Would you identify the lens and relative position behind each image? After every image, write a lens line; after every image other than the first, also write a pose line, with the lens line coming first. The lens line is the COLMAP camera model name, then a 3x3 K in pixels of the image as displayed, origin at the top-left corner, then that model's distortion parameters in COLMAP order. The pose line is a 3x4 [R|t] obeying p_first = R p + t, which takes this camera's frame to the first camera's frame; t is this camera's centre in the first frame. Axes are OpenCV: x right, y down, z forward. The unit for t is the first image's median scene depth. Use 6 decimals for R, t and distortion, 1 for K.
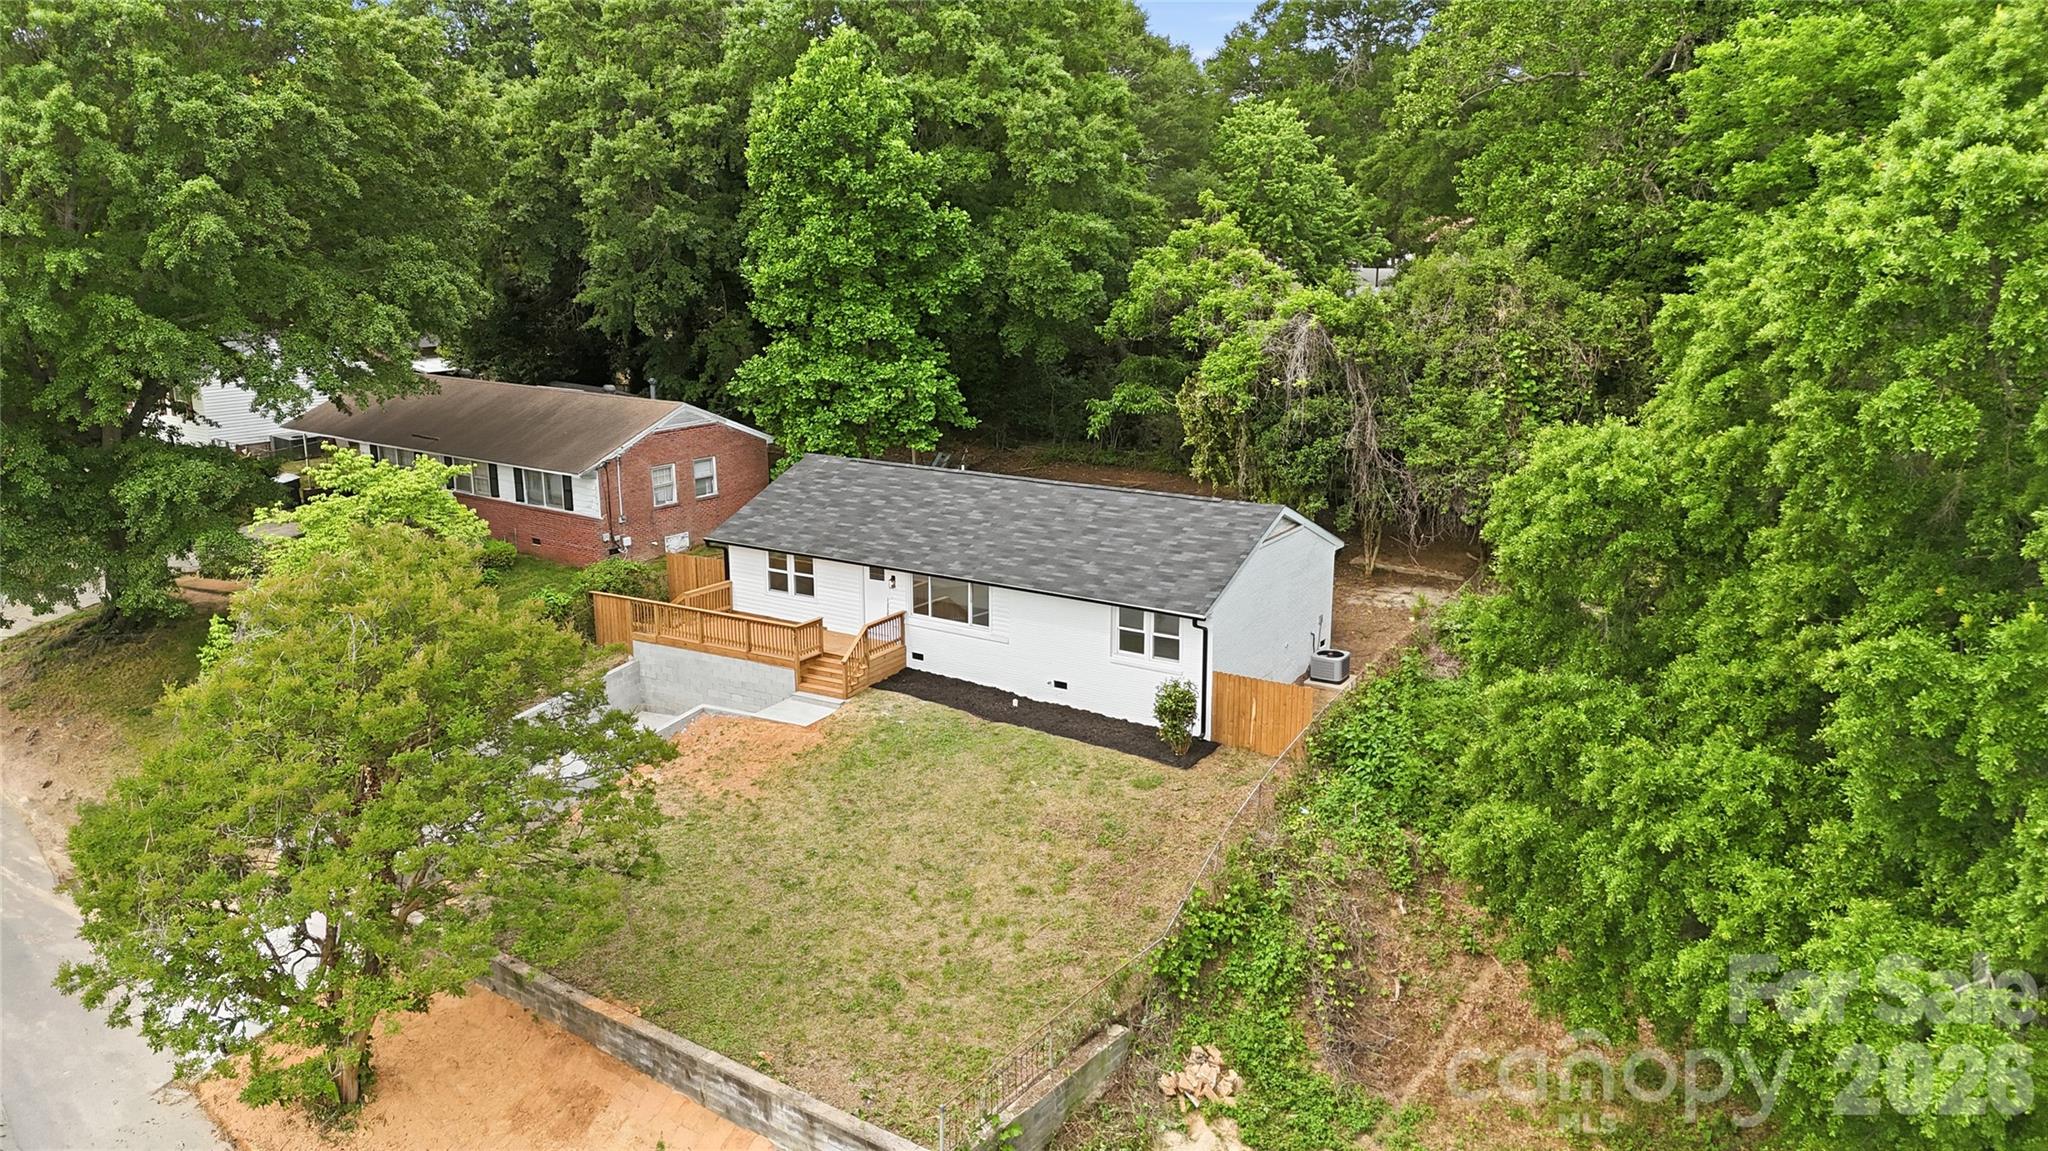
lens RADIAL K [[1508.5, 0, 1034.8], [0, 1508.5, 573.6], [0, 0, 1]] dist [0.051857, -0.042565]
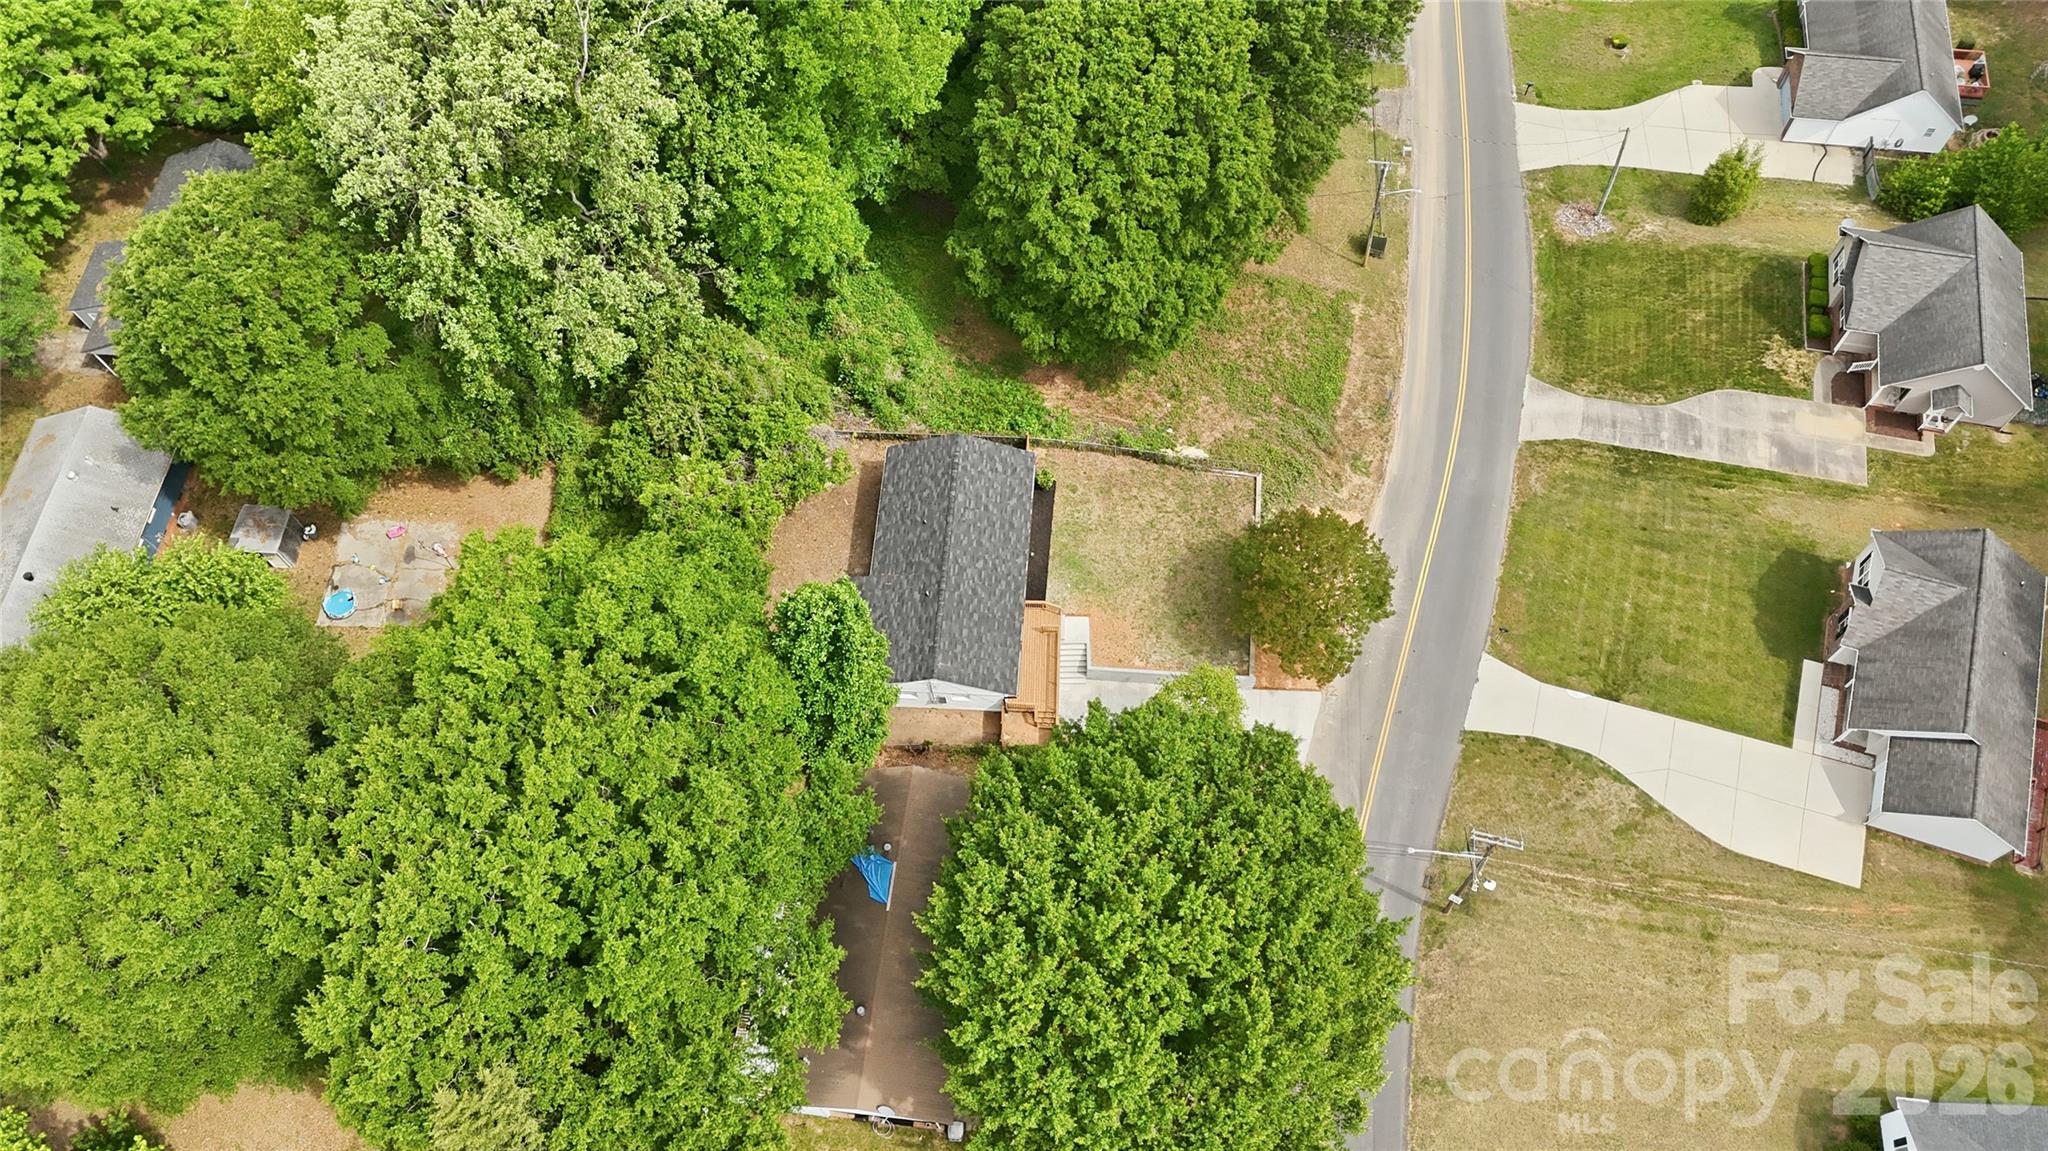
lens RADIAL K [[1508.5, 0, 1013.5], [0, 1508.5, 586.4], [0, 0, 1]] dist [0.051857, -0.042565]
pose [[-0.471000, -0.774475, 0.422313, -0.959924], [0.253474, 0.339730, 0.905723, -1.891334], [-0.844932, 0.533641, 0.036297, 0.899132]]
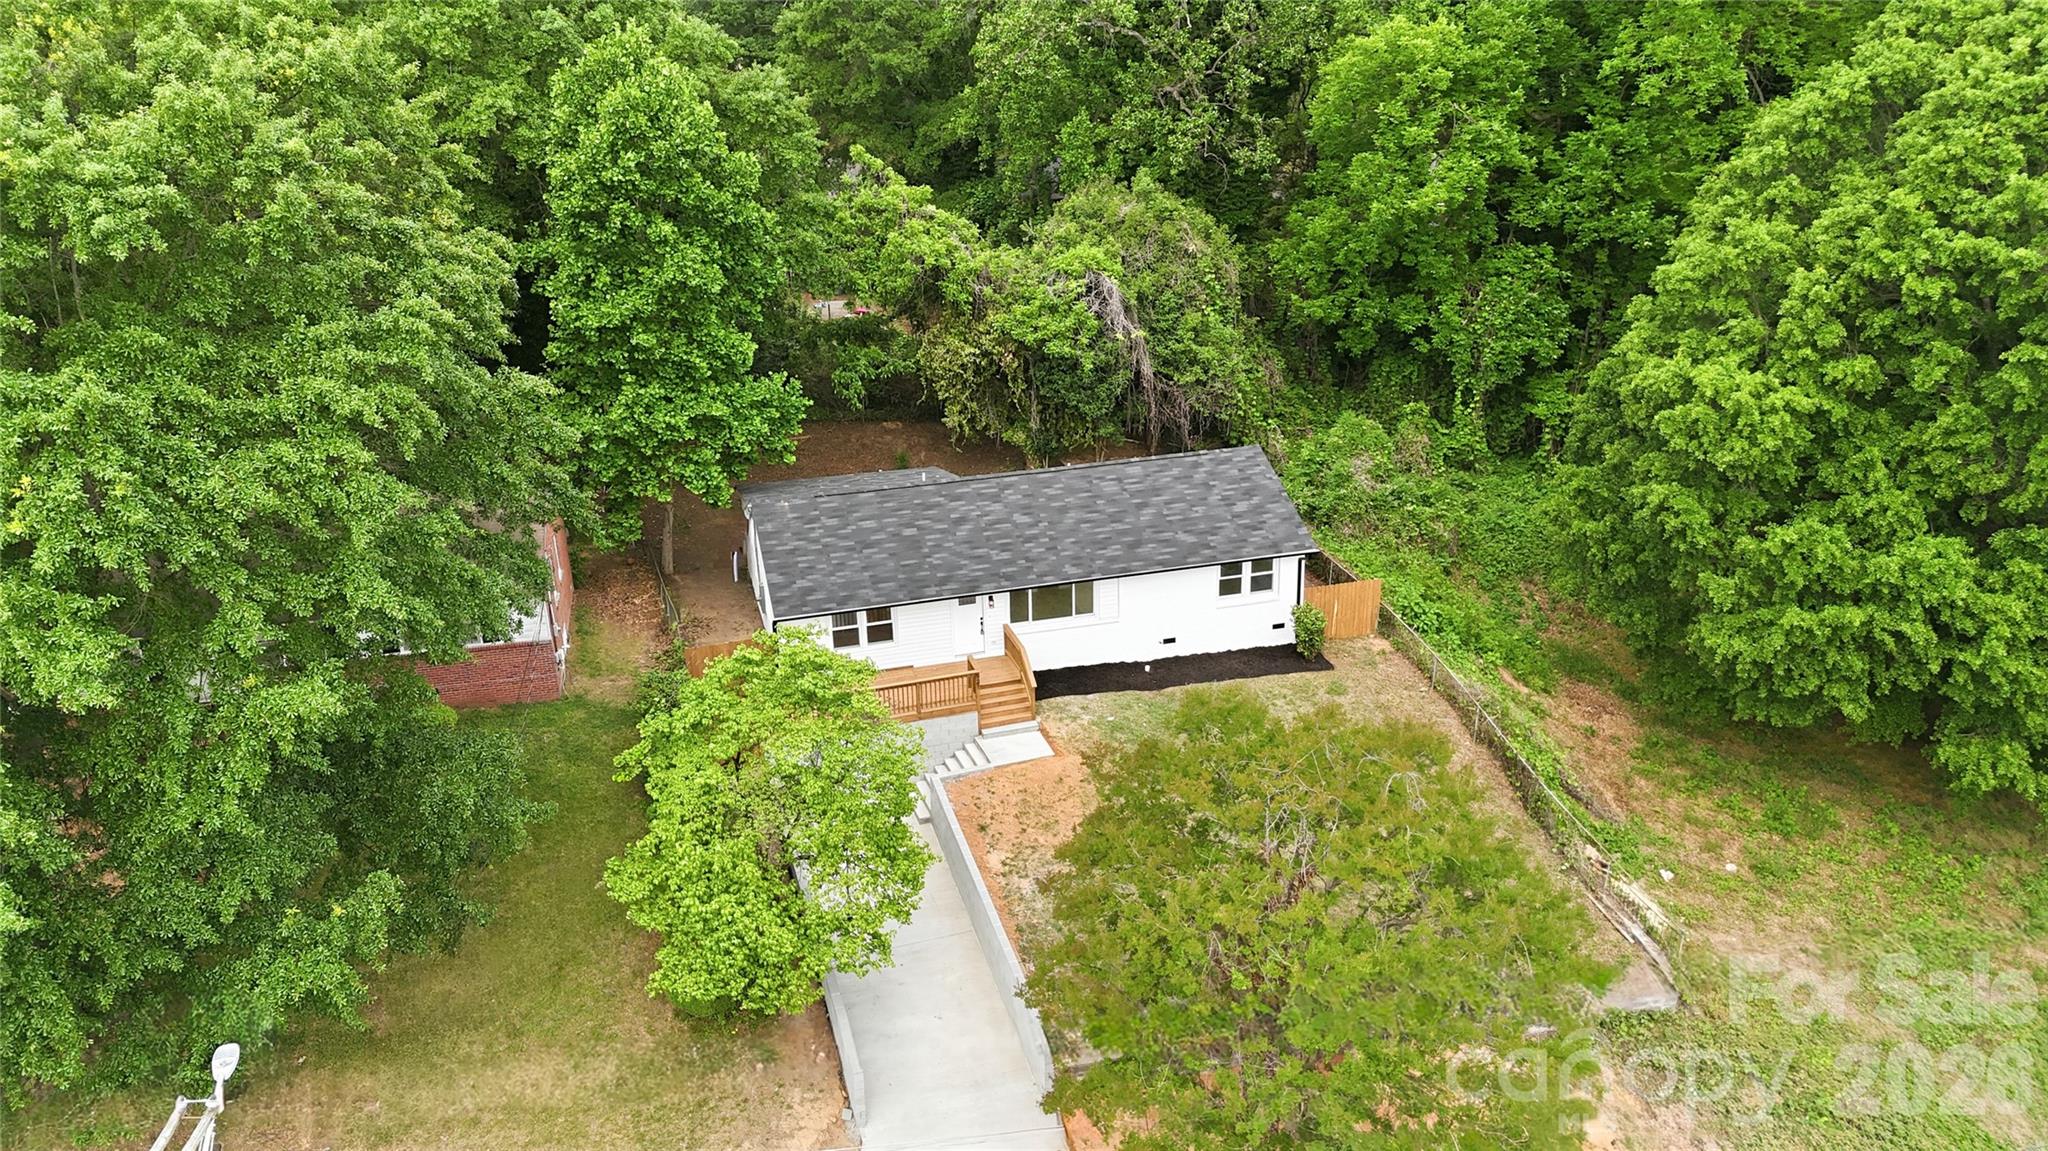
lens RADIAL K [[1508.5, 0, 1024.6], [0, 1508.5, 573.4], [0, 0, 1]] dist [0.051857, -0.042565]
pose [[0.671716, -0.294533, 0.679741, -0.772954], [0.198337, 0.955570, 0.218055, -0.233136], [-0.713764, -0.011653, 0.700289, 0.250503]]
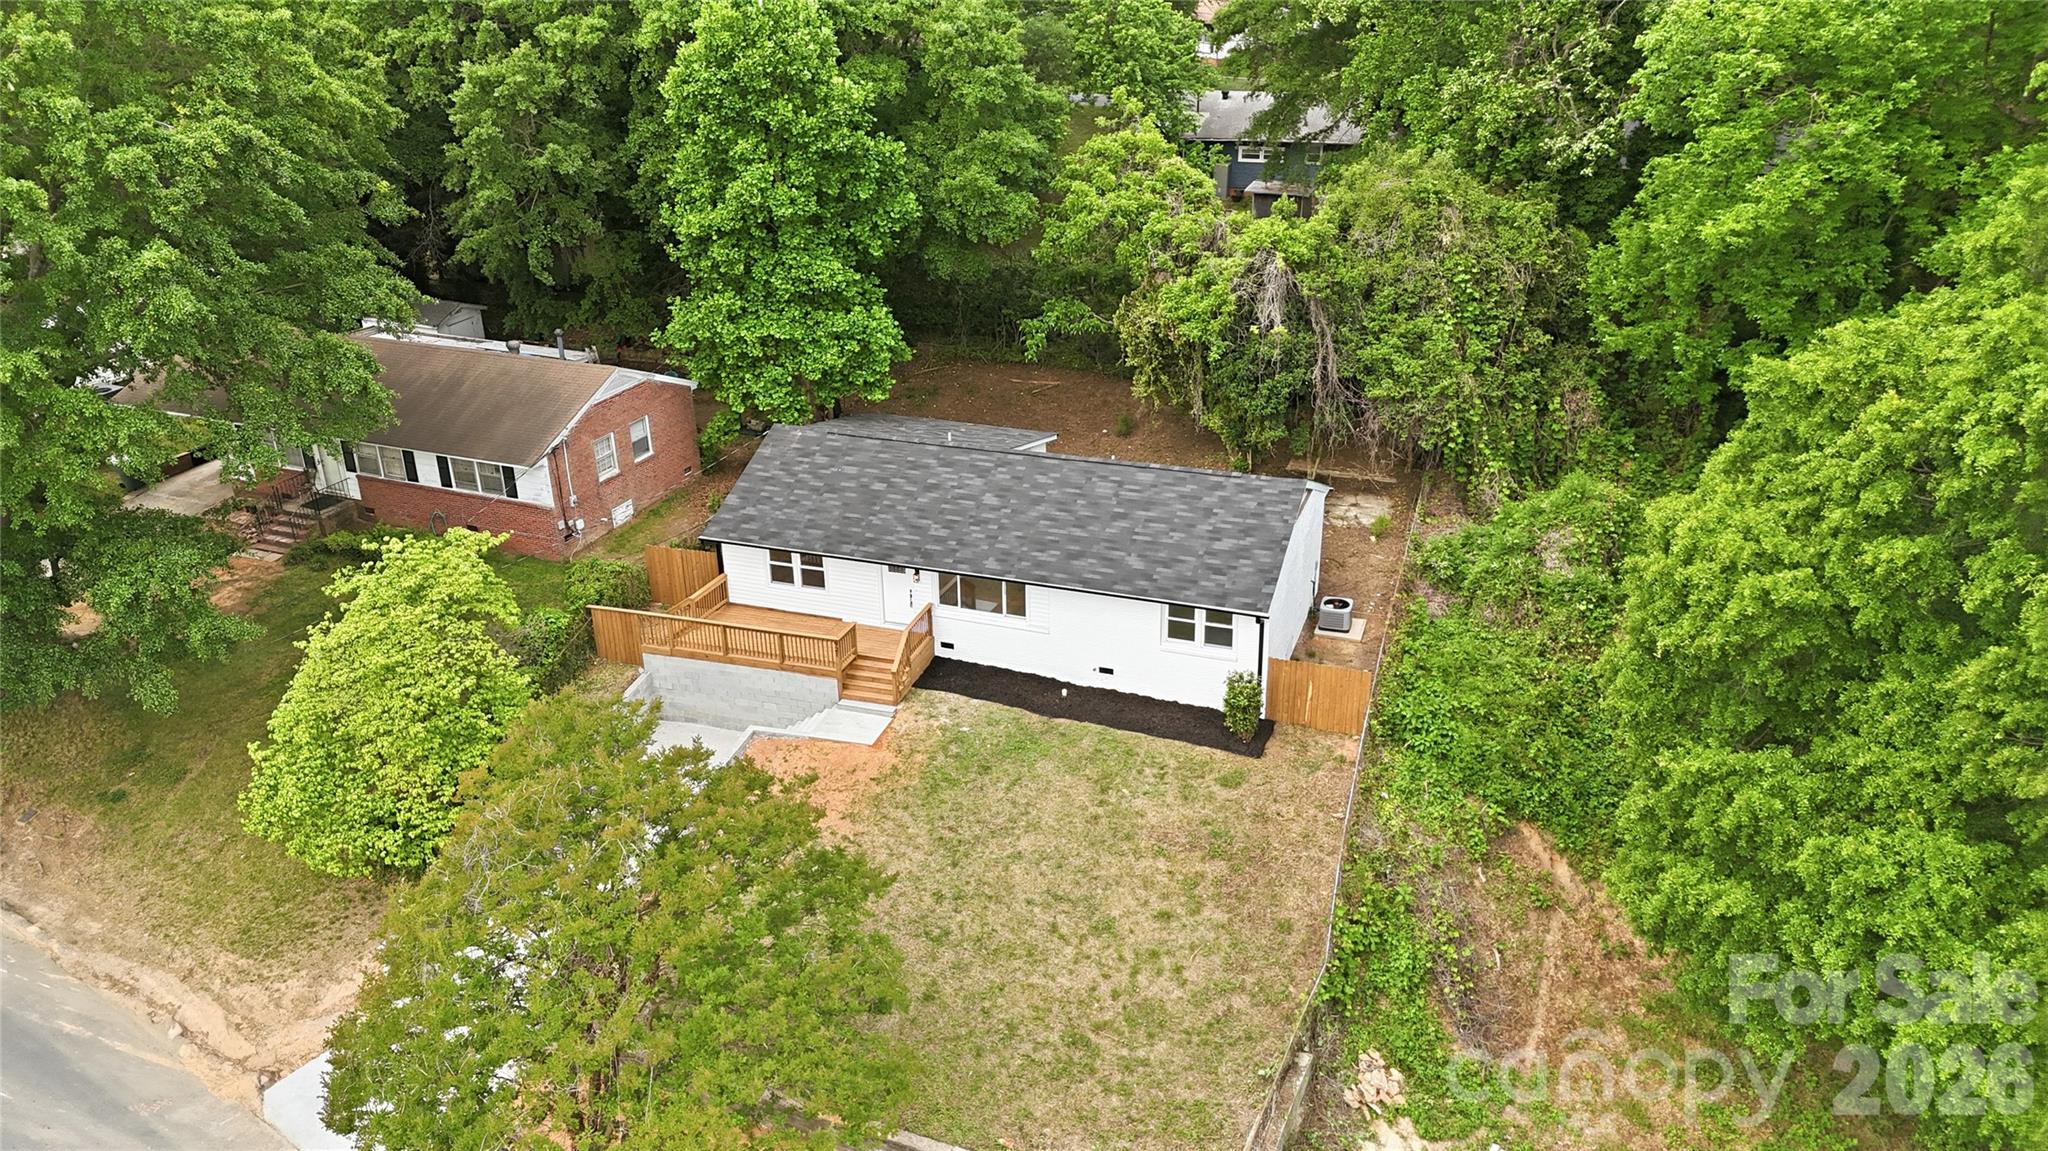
lens RADIAL K [[1508.5, 0, 1034.7], [0, 1508.5, 577.1], [0, 0, 1]] dist [0.051857, -0.042565]
pose [[0.975434, -0.102363, 0.195066, -0.210145], [0.064693, 0.979548, 0.190528, -0.176048], [-0.210579, -0.173228, 0.962106, 0.026231]]
